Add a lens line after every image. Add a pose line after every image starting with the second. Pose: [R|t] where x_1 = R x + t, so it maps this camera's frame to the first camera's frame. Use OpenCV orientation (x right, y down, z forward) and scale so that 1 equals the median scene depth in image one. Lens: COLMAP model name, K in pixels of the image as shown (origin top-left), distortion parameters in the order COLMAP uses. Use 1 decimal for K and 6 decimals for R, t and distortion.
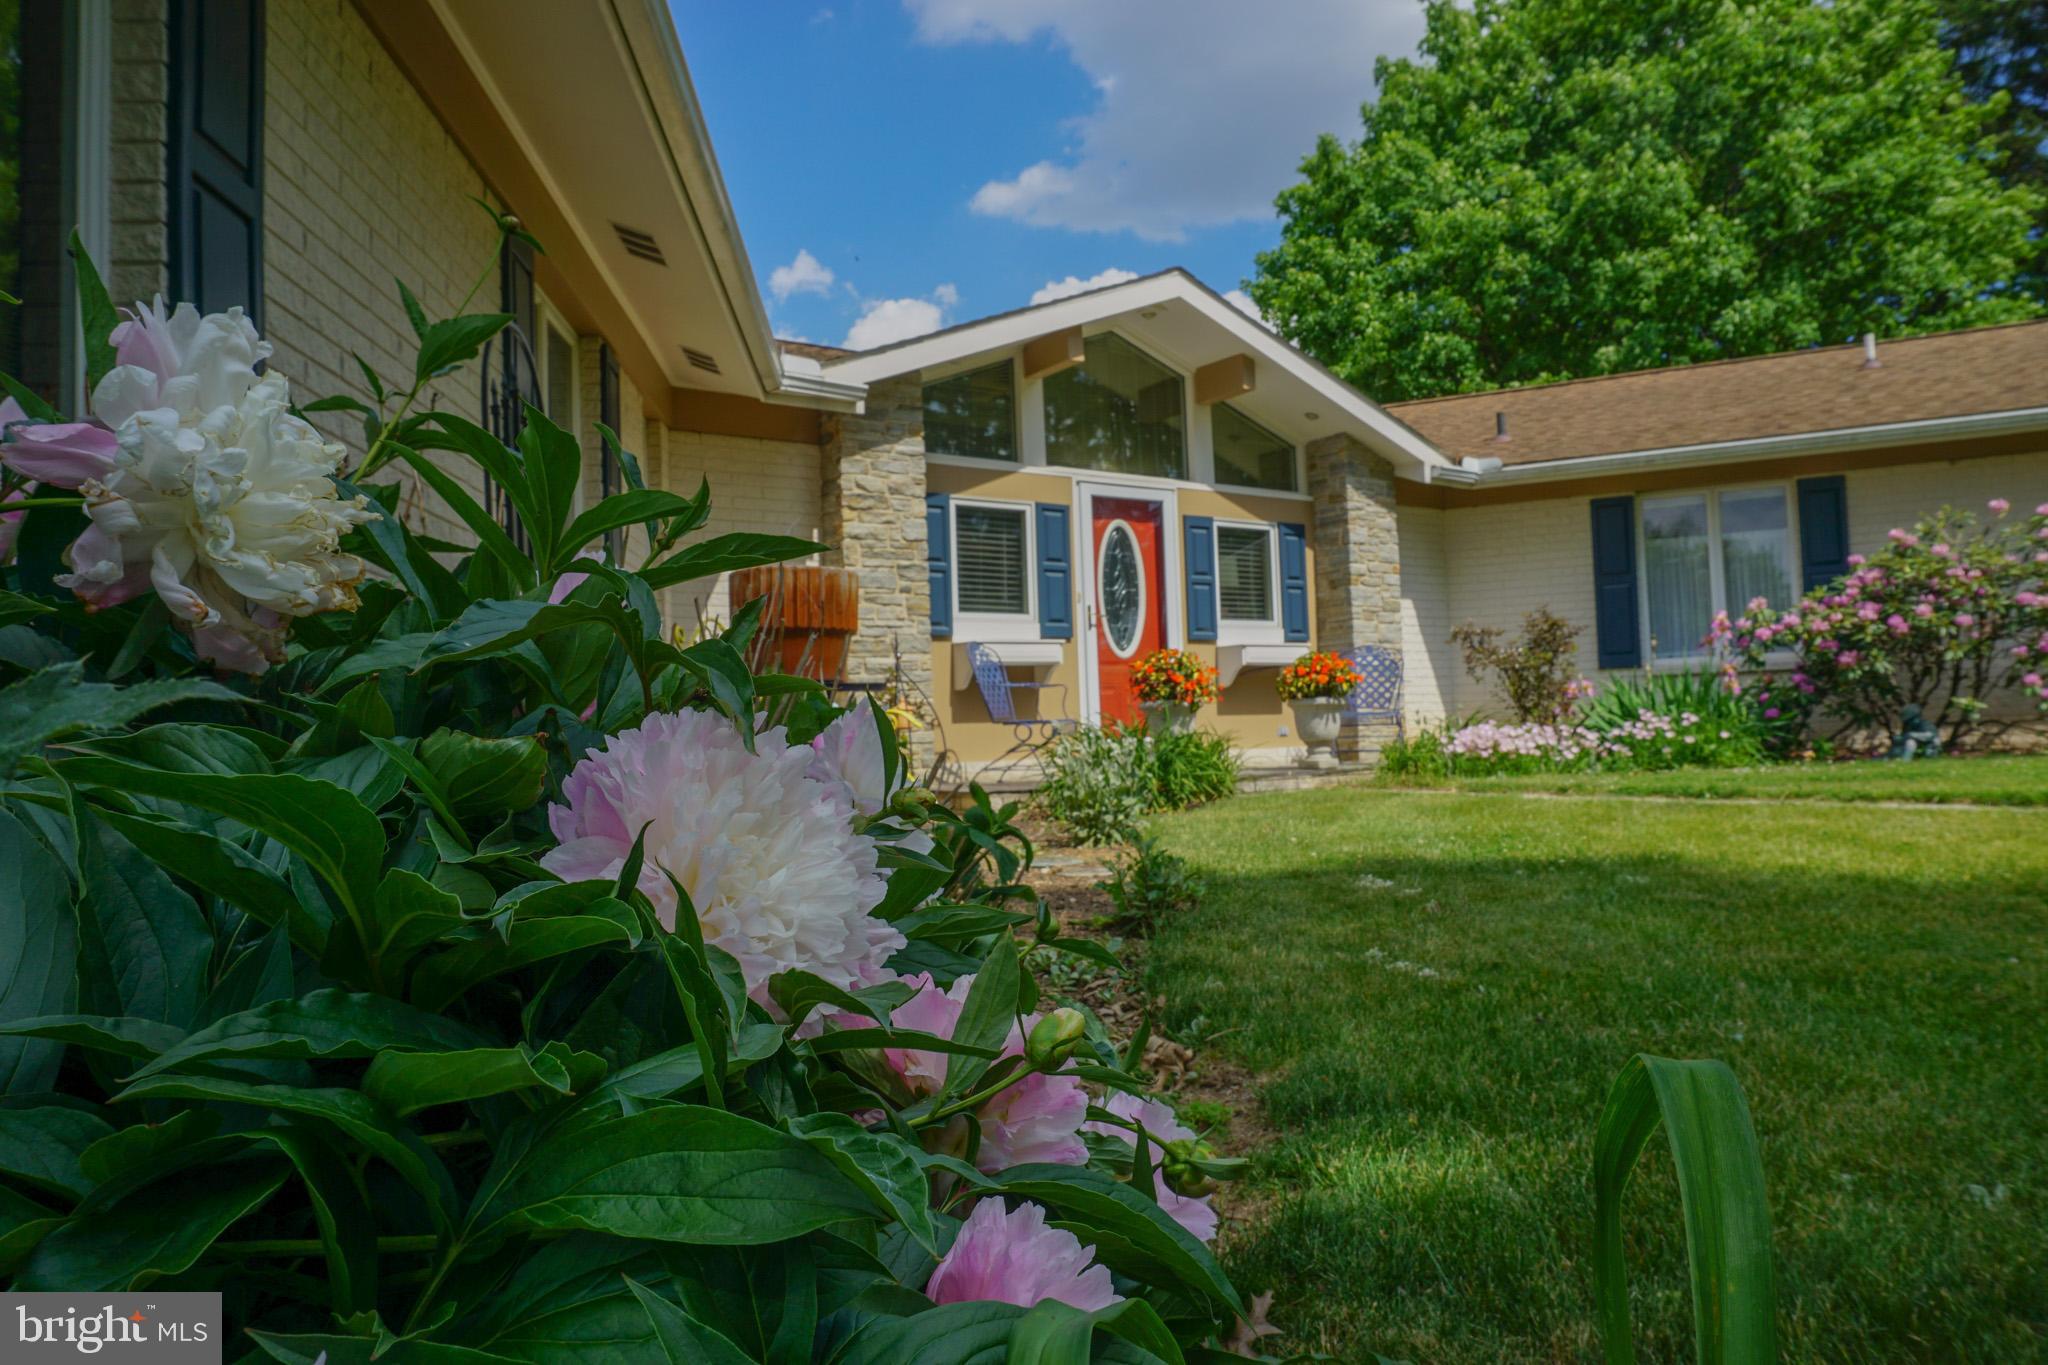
lens RADIAL K [[1364.7, 0, 998.7], [0, 1364.7, 690.4], [0, 0, 1]] dist [-0.045736, 0.040619]
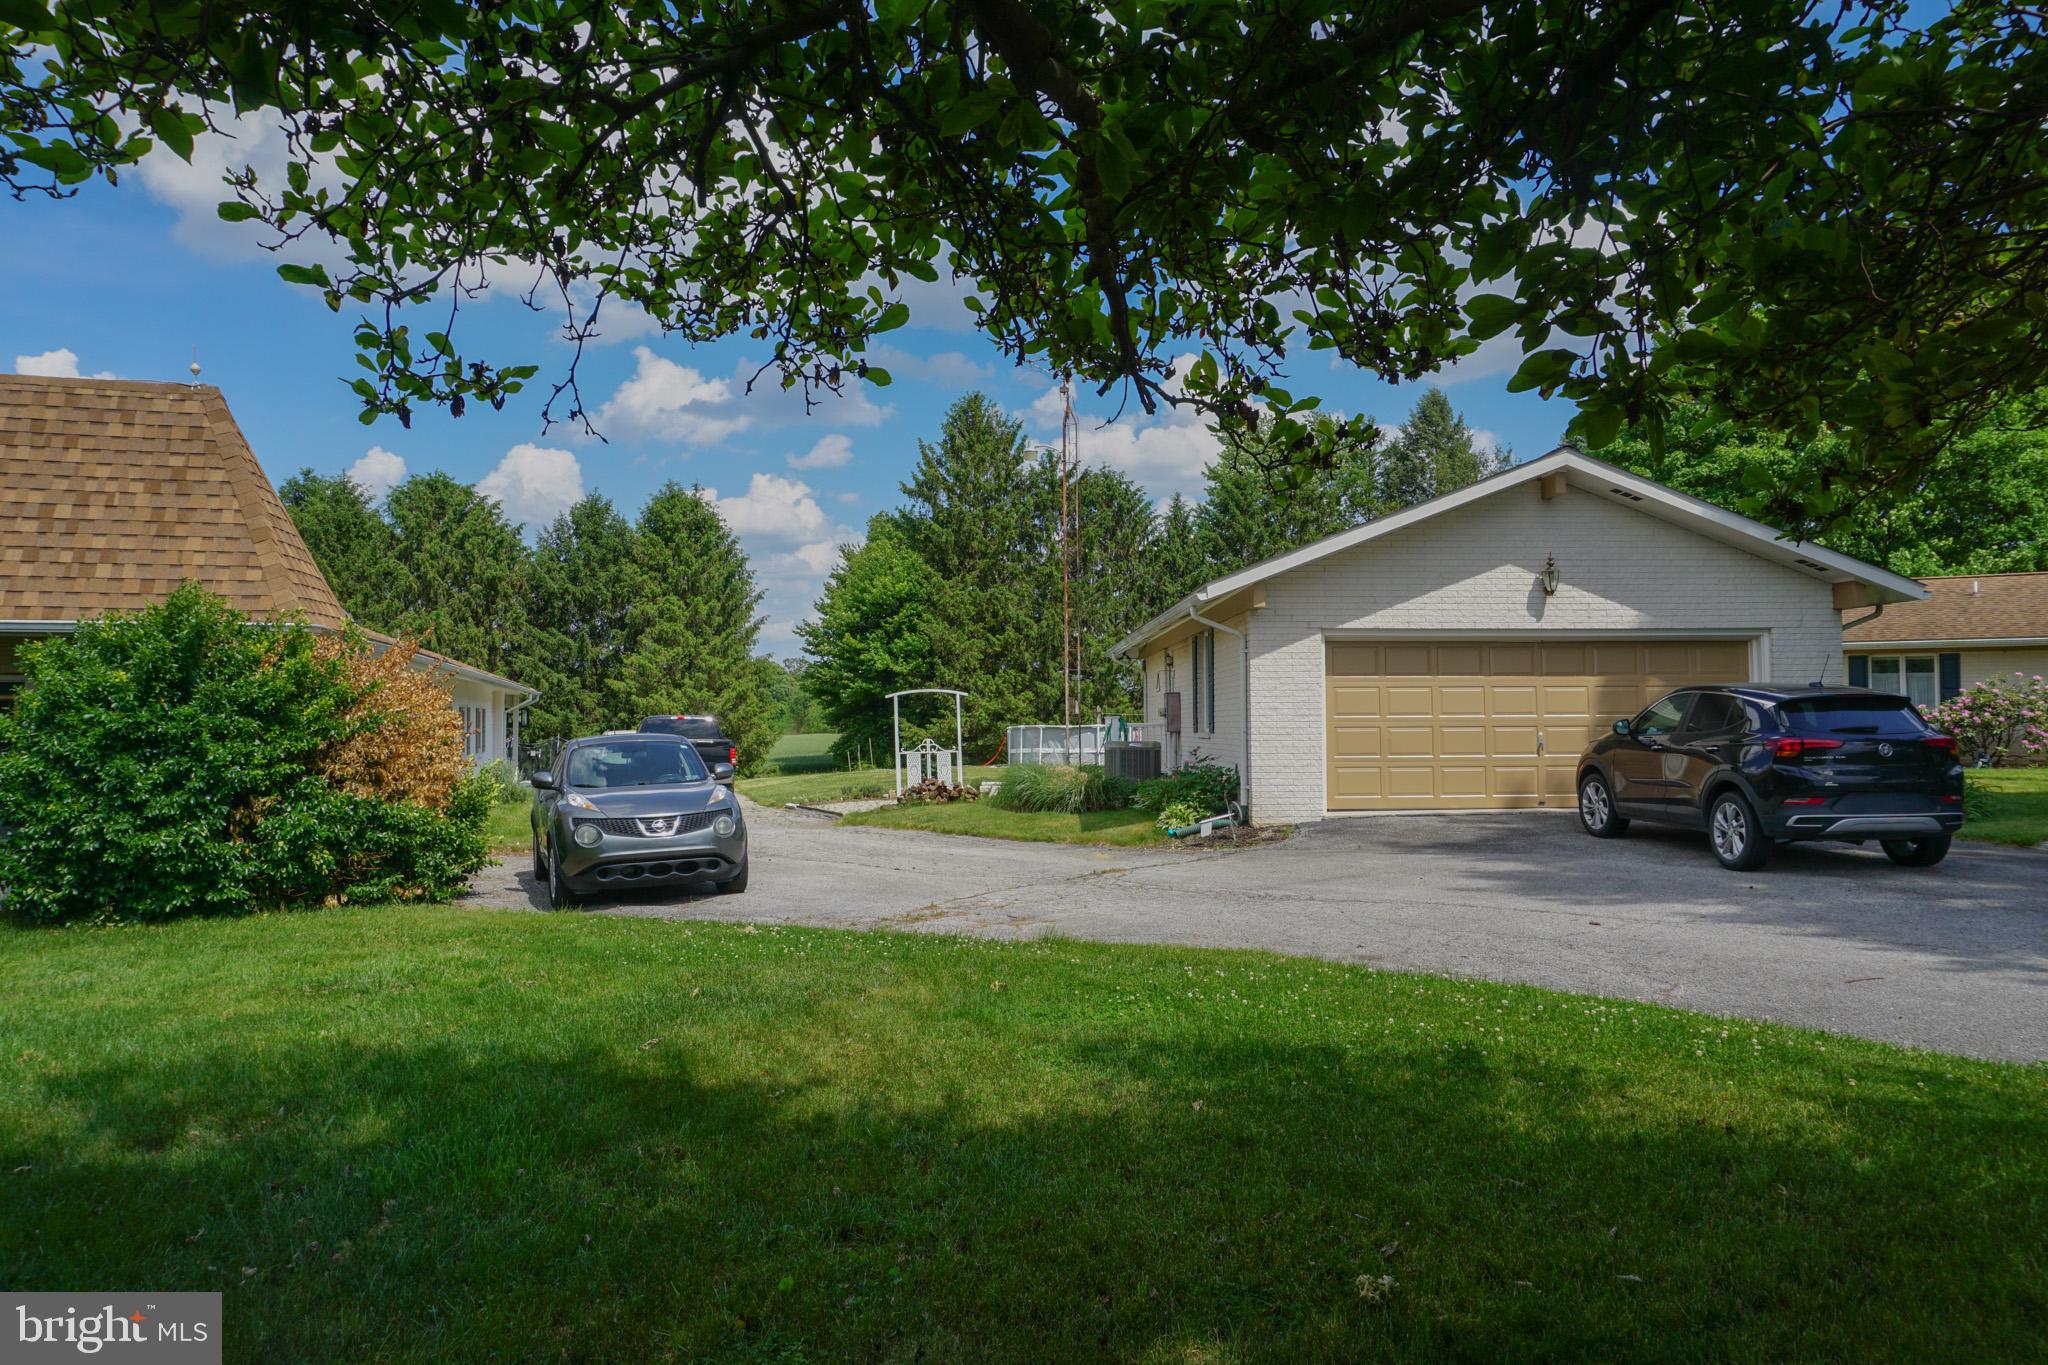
lens RADIAL K [[1381.8, 0, 1008.3], [0, 1381.8, 677.0], [0, 0, 1]] dist [-0.041951, 0.038613]
pose [[0.997997, 0.033352, -0.053764, -1.070139], [-0.032901, 0.999416, 0.009252, -0.090101], [0.054041, -0.007464, 0.998511, -1.746693]]
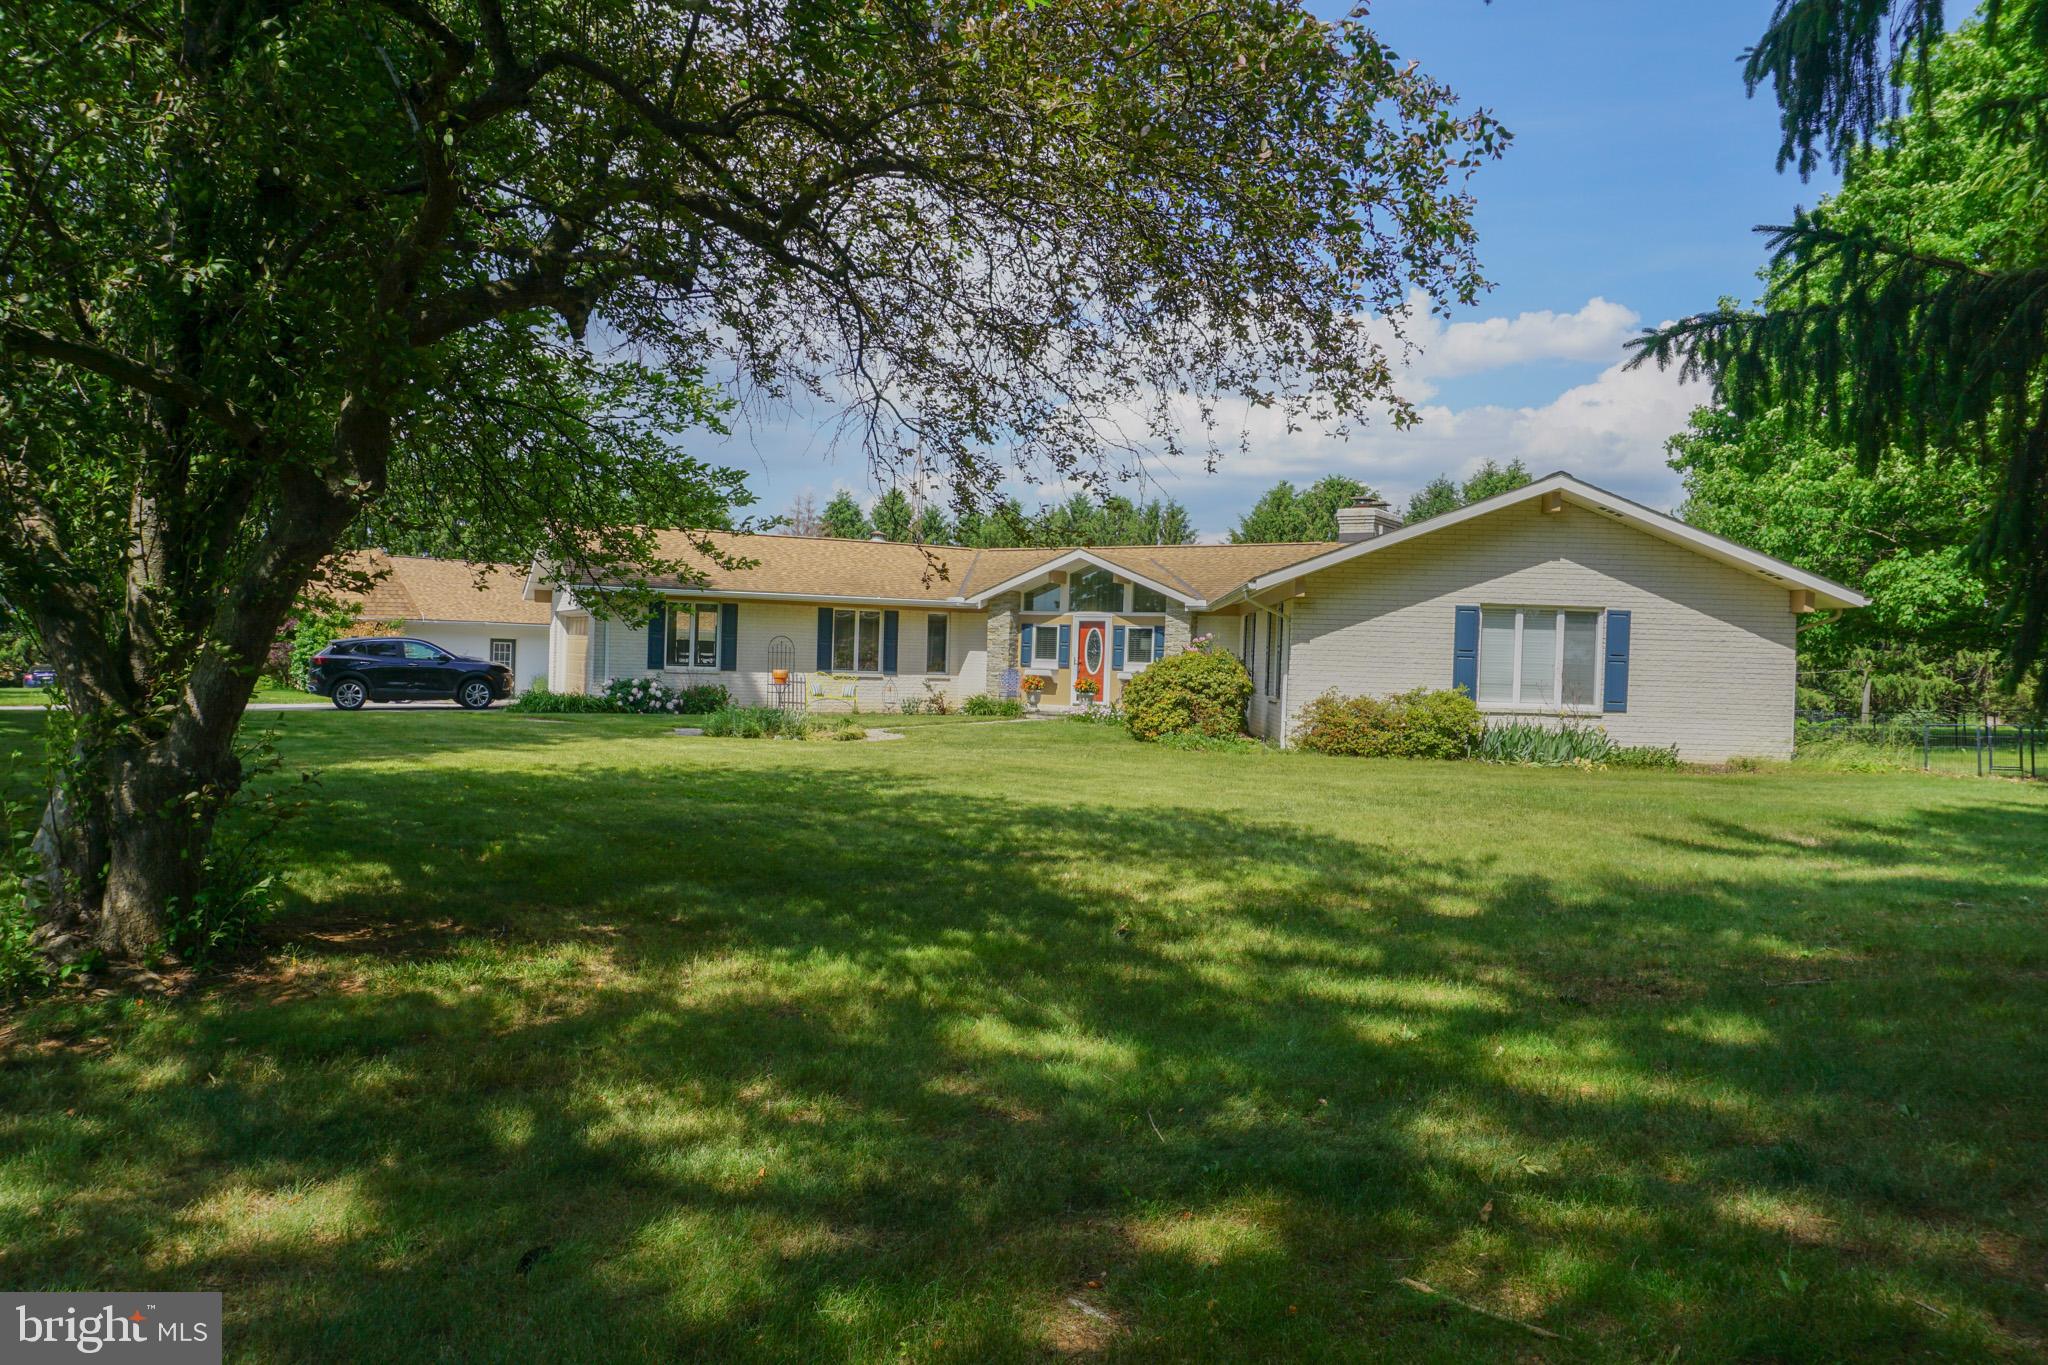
lens RADIAL K [[1354.5, 0, 1011.4], [0, 1354.5, 680.4], [0, 0, 1]] dist [-0.051259, 0.025672]
pose [[0.339886, 0.070057, -0.937854, 2.894992], [-0.009178, 0.997421, 0.071181, -0.226104], [0.940422, -0.015586, 0.339652, -0.178625]]
